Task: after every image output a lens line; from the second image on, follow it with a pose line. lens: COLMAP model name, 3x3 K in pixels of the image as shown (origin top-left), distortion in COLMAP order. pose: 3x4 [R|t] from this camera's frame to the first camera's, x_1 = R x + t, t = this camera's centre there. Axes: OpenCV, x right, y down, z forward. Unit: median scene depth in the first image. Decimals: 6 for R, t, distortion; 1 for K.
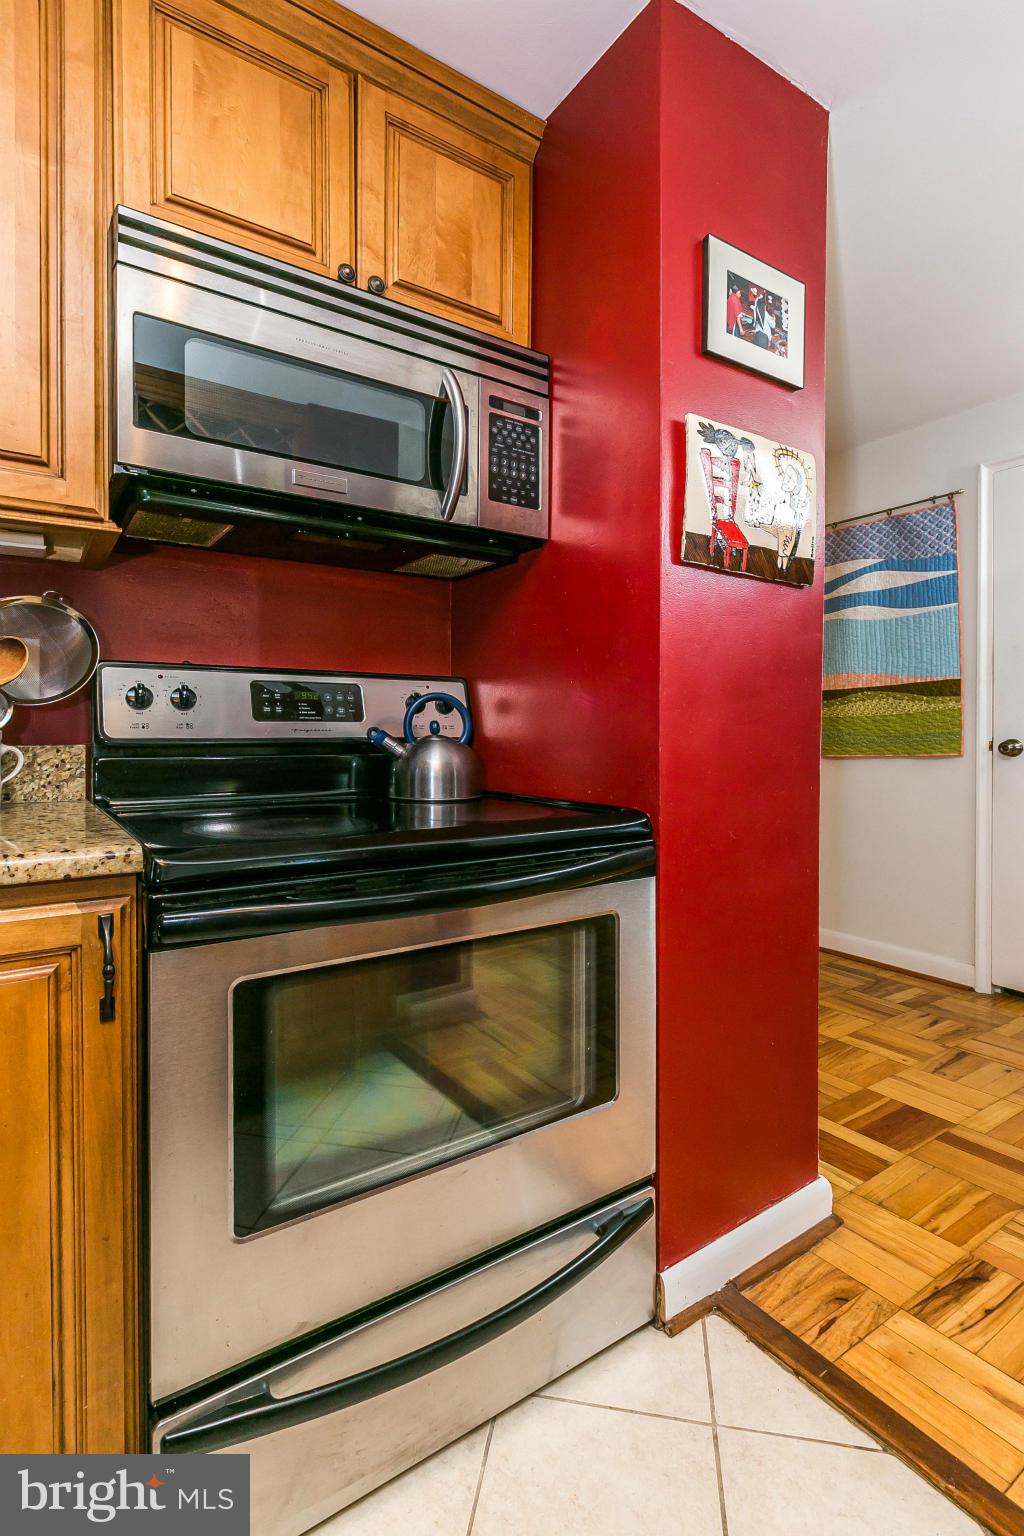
lens RADIAL K [[675.8, 0, 507.7], [0, 675.8, 730.2], [0, 0, 1]] dist [-0.003824, -0.000642]
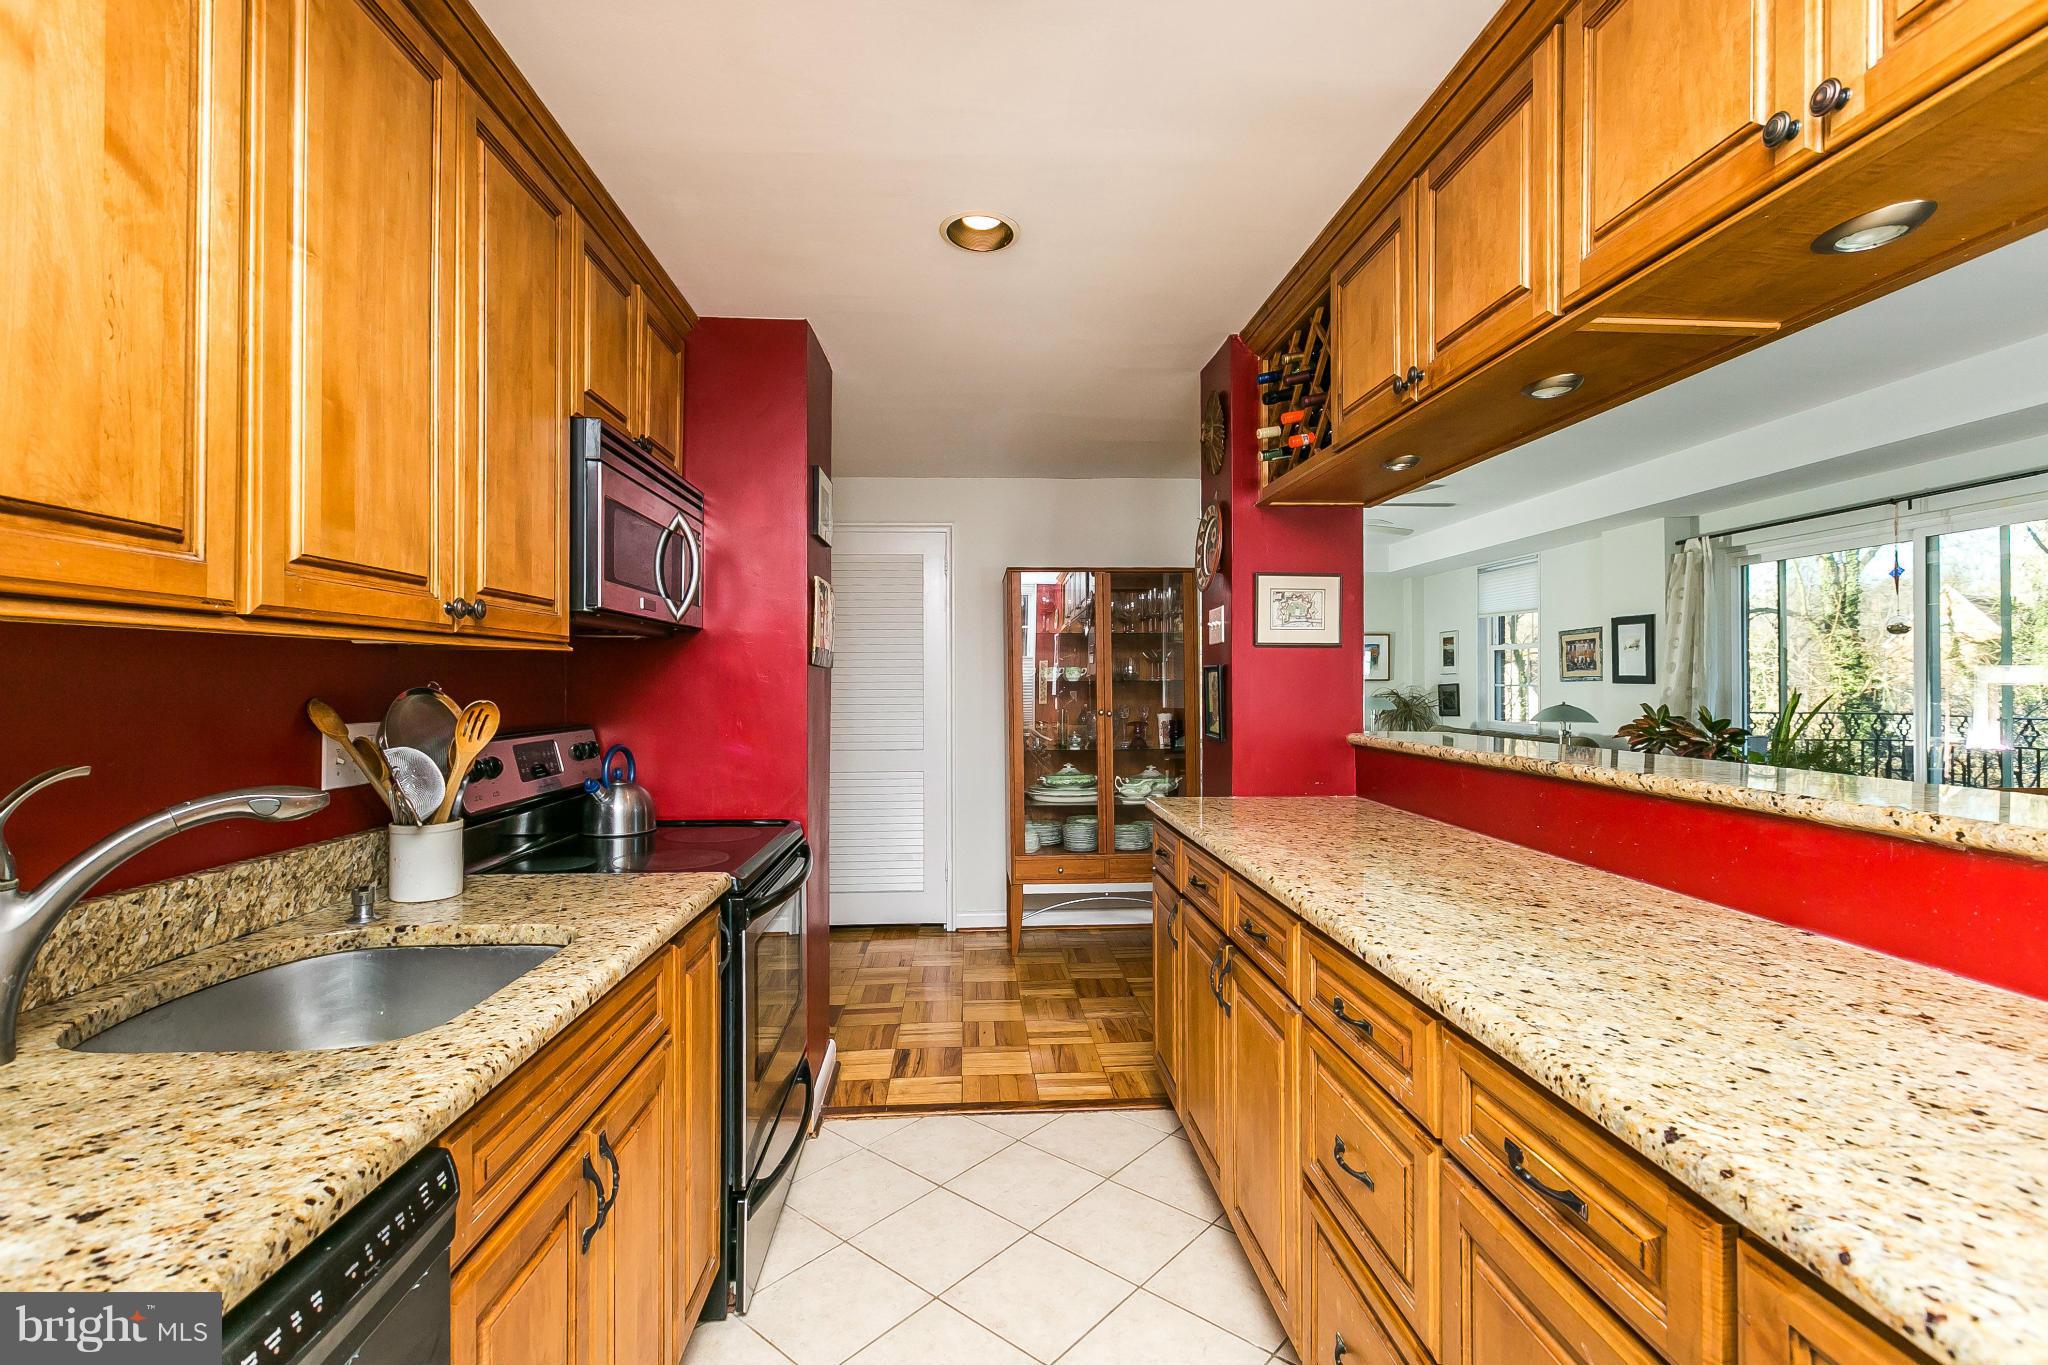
lens RADIAL K [[929.8, 0, 1009.5], [0, 929.8, 677.0], [0, 0, 1]] dist [0.000703, -0.000288]
pose [[0.488808, -0.000781, 0.872391, -1.355367], [0.006537, 0.999975, -0.002768, -0.188498], [-0.872367, 0.007055, 0.488801, -0.470342]]
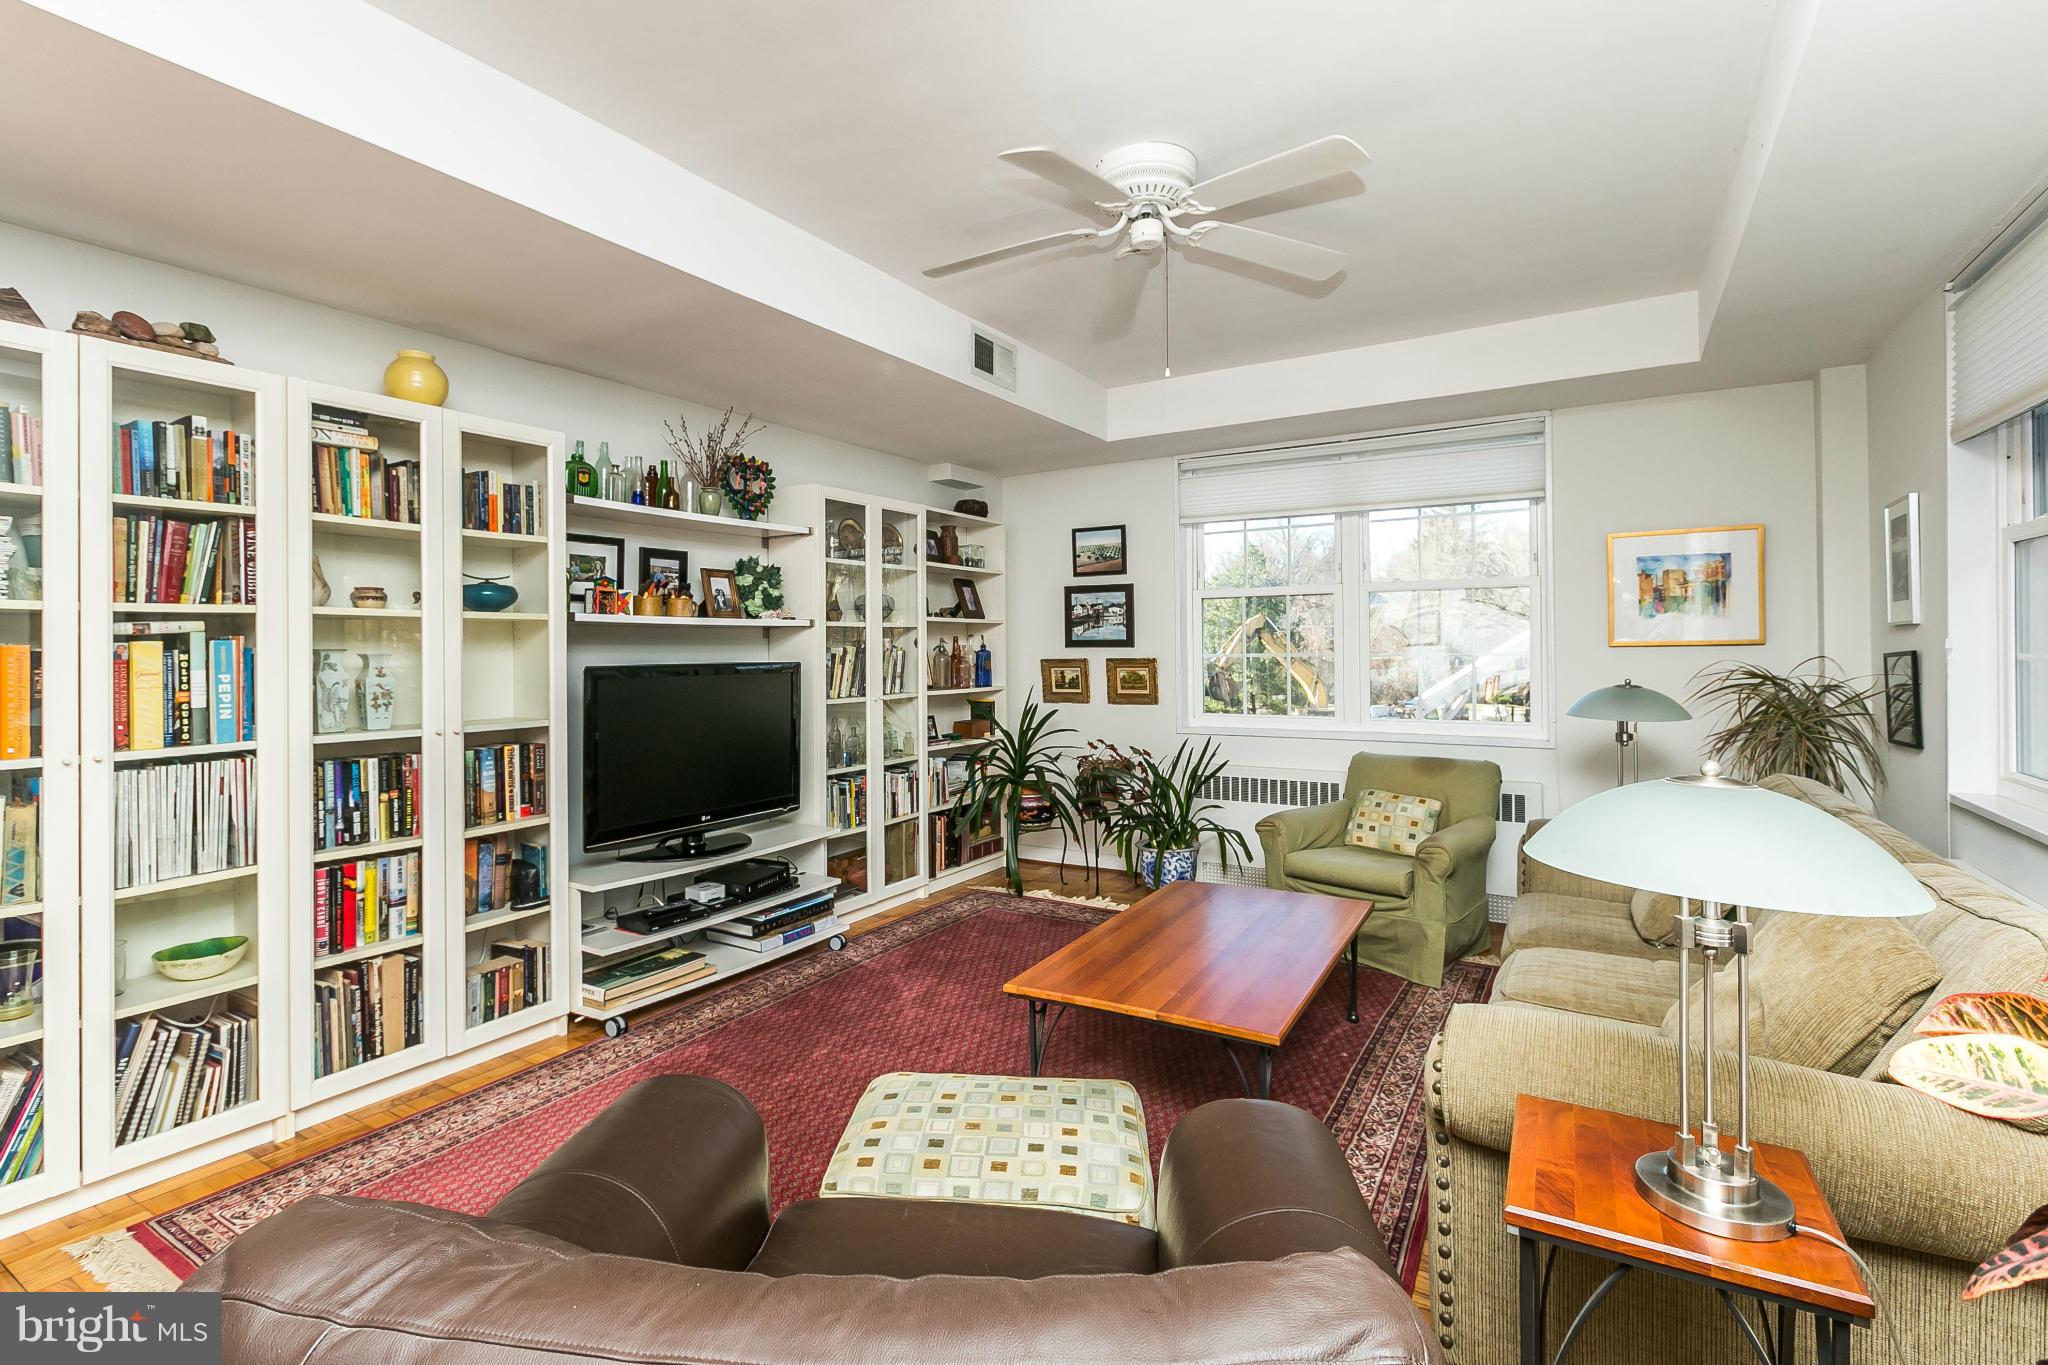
lens RADIAL K [[954.3, 0, 1013.4], [0, 954.3, 657.5], [0, 0, 1]] dist [-0.001273, -0.000001]
pose [[0.896394, -0.021207, 0.442751, 3.309697], [0.021046, 0.999765, 0.005278, -0.185195], [-0.442759, 0.004587, 0.896629, -1.168303]]
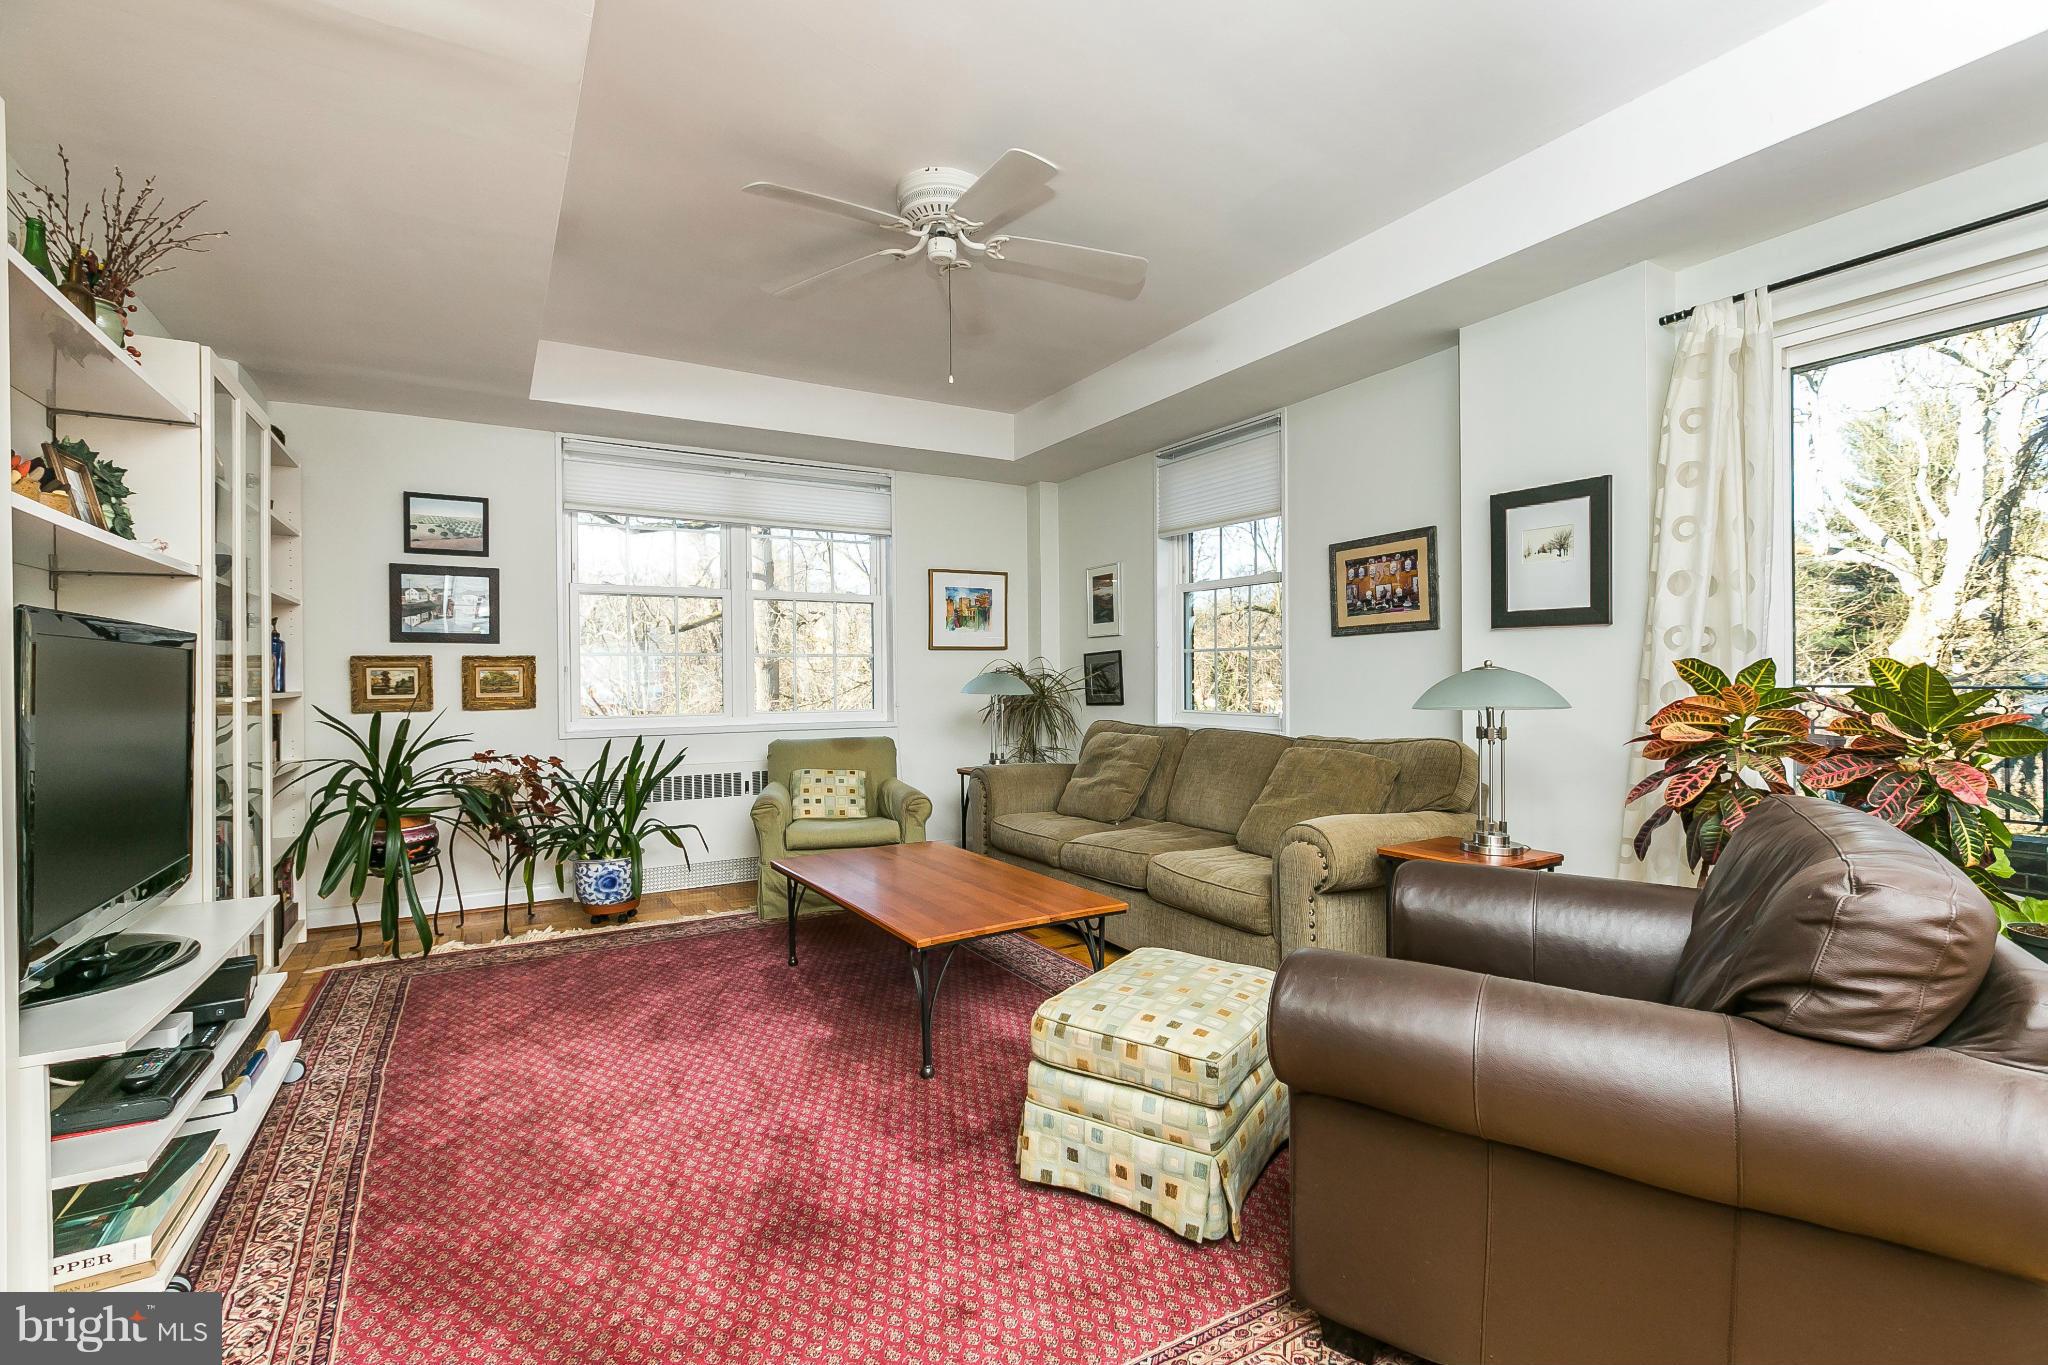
lens RADIAL K [[910.5, 0, 1011.7], [0, 910.5, 678.2], [0, 0, 1]] dist [0.001044, 0.000306]
pose [[0.034780, -0.009825, 0.999347, 2.254097], [0.017999, 0.999796, 0.009203, -0.057993], [-0.999233, 0.017667, 0.034949, 0.360329]]
